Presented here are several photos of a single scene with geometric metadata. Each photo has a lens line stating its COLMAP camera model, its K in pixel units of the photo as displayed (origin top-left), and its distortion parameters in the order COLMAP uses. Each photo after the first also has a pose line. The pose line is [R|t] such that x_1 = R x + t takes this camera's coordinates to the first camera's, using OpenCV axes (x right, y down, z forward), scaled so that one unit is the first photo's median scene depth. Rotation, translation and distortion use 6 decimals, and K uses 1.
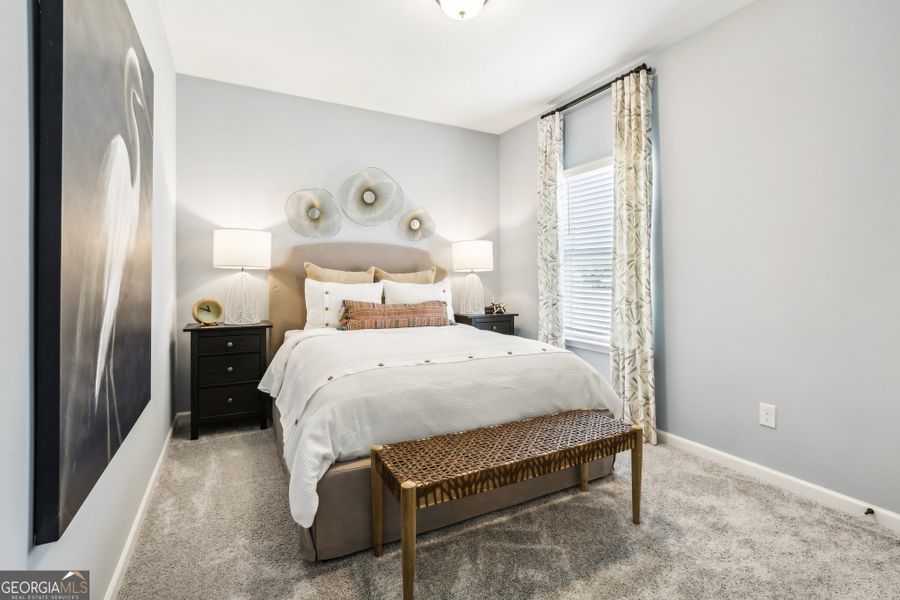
lens RADIAL K [[418.0, 0, 445.5], [0, 418.0, 289.8], [0, 0, 1]] dist [-0.047852, 0.016524]
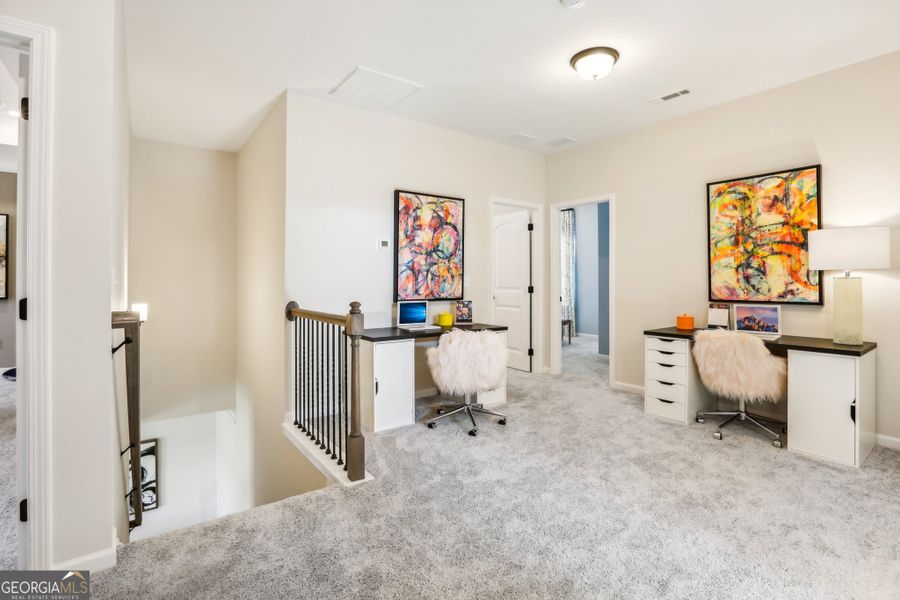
lens RADIAL K [[418.0, 0, 445.5], [0, 418.0, 289.8], [0, 0, 1]] dist [-0.047852, 0.016524]
pose [[0.988280, -0.001776, 0.152642, -0.849742], [0.002634, 0.999982, -0.005418, 0.044439], [-0.152630, 0.005756, 0.988267, -1.774974]]
